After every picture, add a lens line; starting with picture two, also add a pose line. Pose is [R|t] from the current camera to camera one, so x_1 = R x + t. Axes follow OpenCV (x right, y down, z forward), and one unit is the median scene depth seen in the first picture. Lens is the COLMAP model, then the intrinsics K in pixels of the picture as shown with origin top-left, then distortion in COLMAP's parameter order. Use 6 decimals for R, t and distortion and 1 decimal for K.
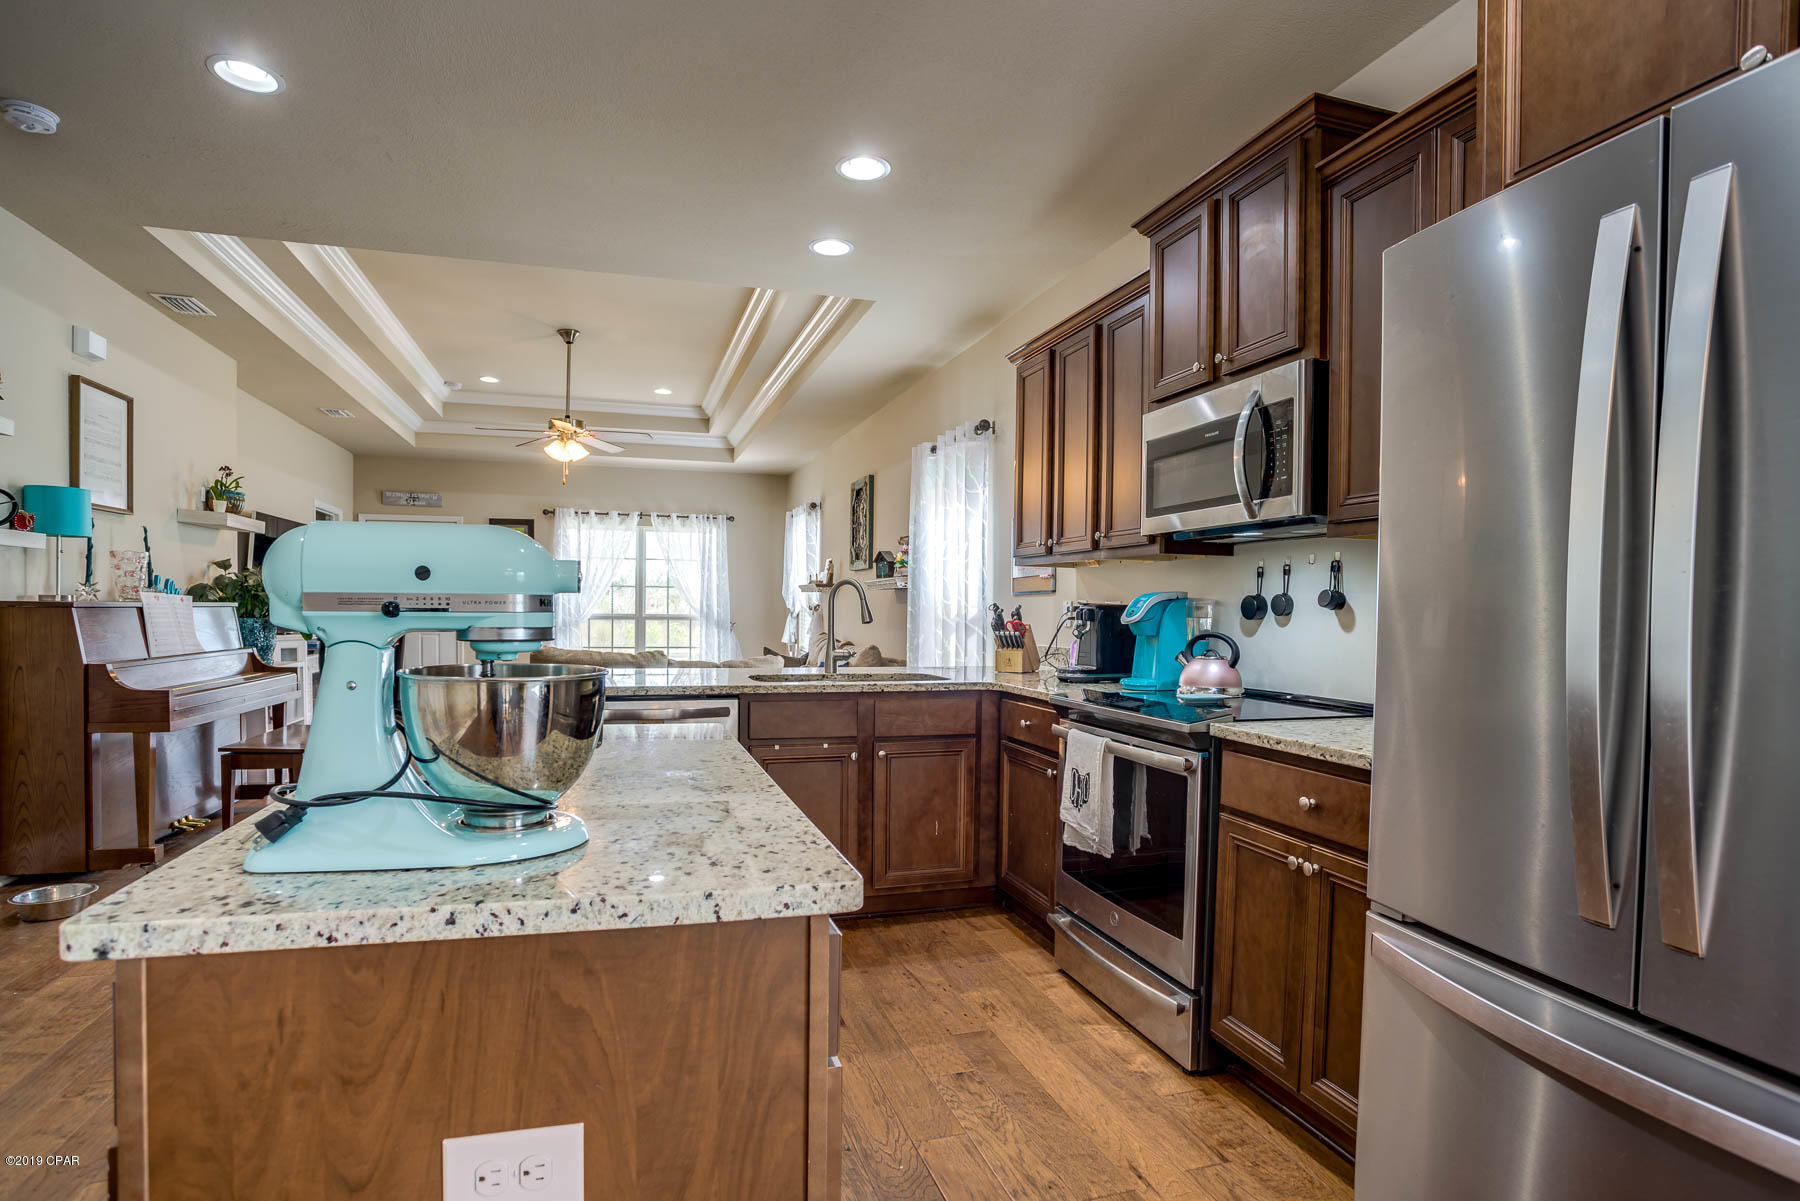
lens RADIAL K [[1000.7, 0, 978.8], [0, 1000.7, 647.1], [0, 0, 1]] dist [-0.052551, 0.029711]
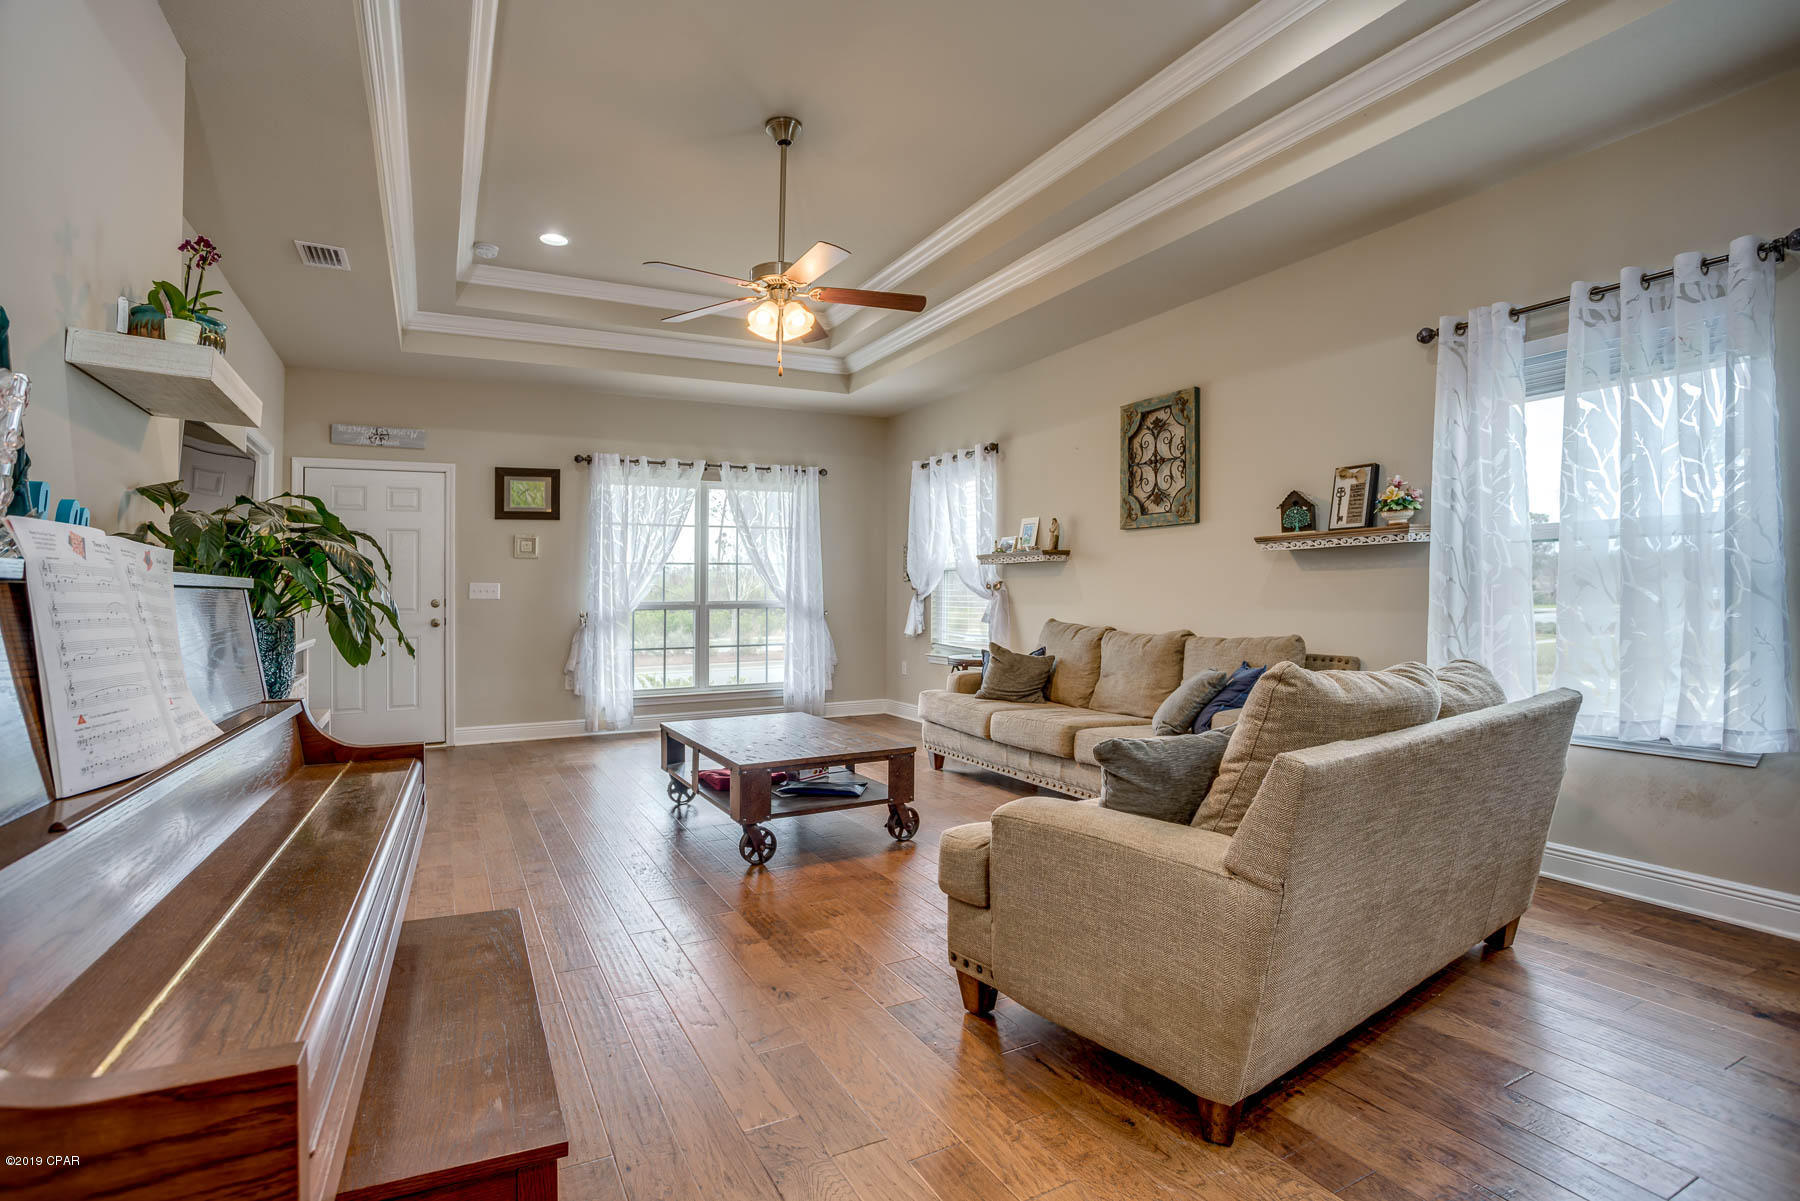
lens RADIAL K [[857.6, 0, 892.8], [0, 857.6, 592.1], [0, 0, 1]] dist [-0.033602, 0.000825]
pose [[0.982888, -0.023516, 0.182695, -0.324940], [0.031277, 0.998721, -0.039715, -0.011085], [-0.181527, 0.044749, 0.982367, 0.364362]]
